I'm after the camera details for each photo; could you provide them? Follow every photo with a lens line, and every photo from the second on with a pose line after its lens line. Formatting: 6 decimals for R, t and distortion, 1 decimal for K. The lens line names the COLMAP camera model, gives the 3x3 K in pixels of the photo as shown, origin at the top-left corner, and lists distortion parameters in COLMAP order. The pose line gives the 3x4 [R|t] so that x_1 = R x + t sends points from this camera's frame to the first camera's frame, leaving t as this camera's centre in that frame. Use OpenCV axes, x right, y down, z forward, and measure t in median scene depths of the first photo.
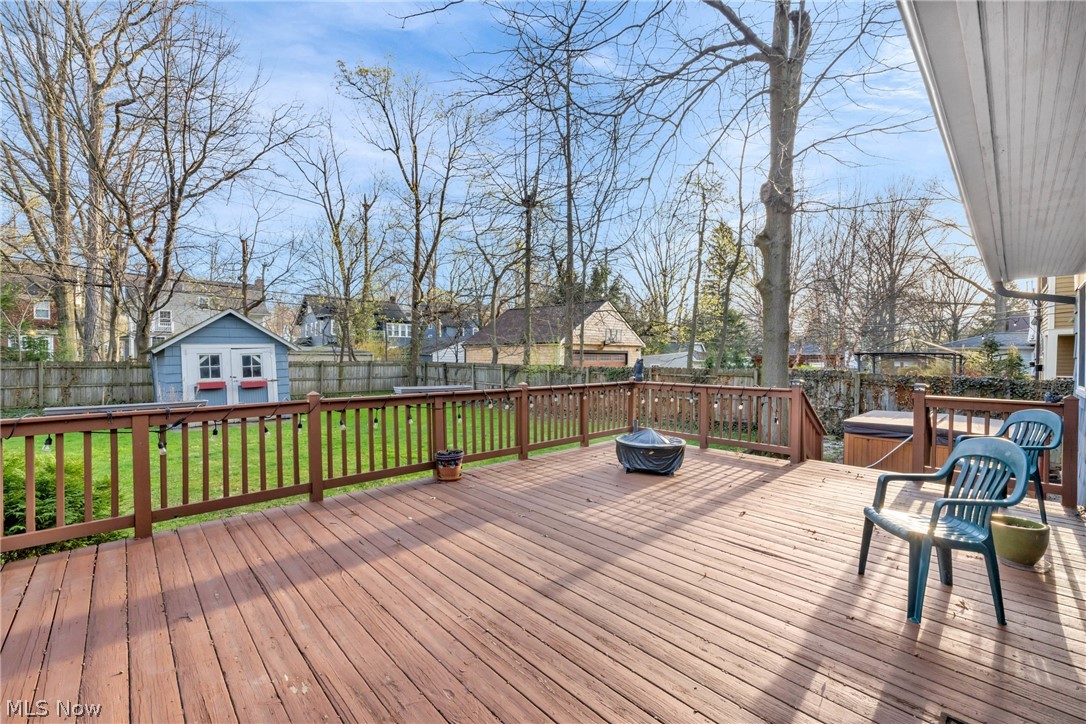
lens RADIAL K [[442.5, 0, 544.9], [0, 442.5, 362.1], [0, 0, 1]] dist [-0.004052, -0.000136]
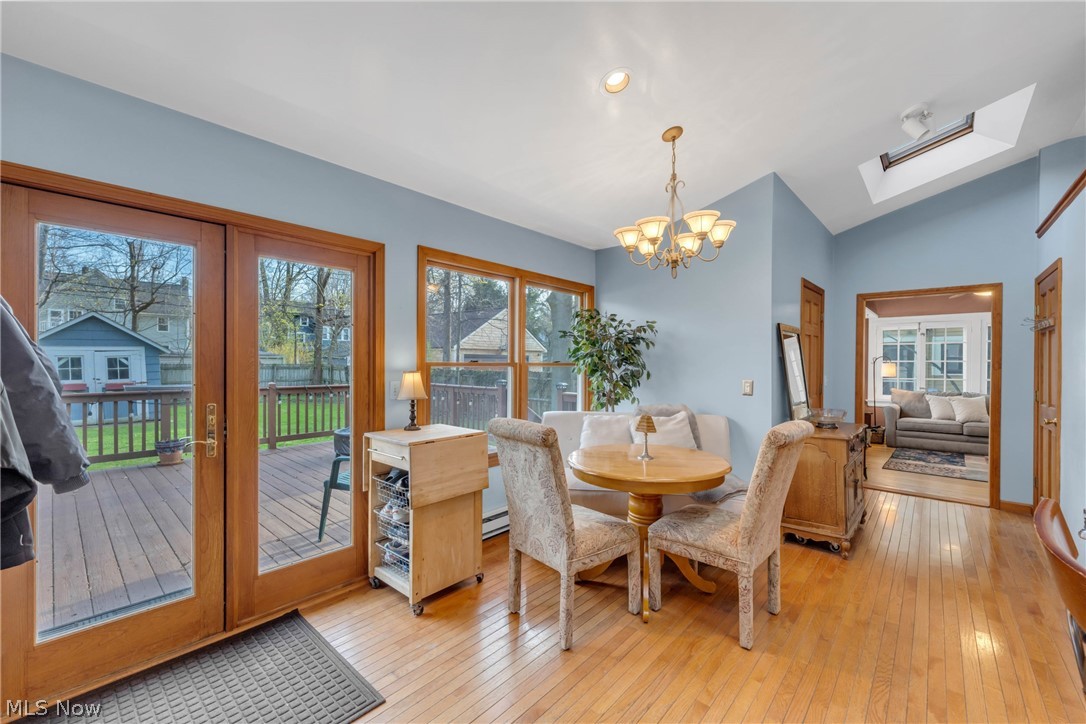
lens RADIAL K [[438.6, 0, 541.1], [0, 438.6, 362.9], [0, 0, 1]] dist [-0.001390, -0.000085]
pose [[0.996874, 0.005113, 0.078846, 0.229557], [-0.004490, 0.999957, -0.008080, 0.000389], [-0.078884, 0.007701, 0.996854, -0.082027]]
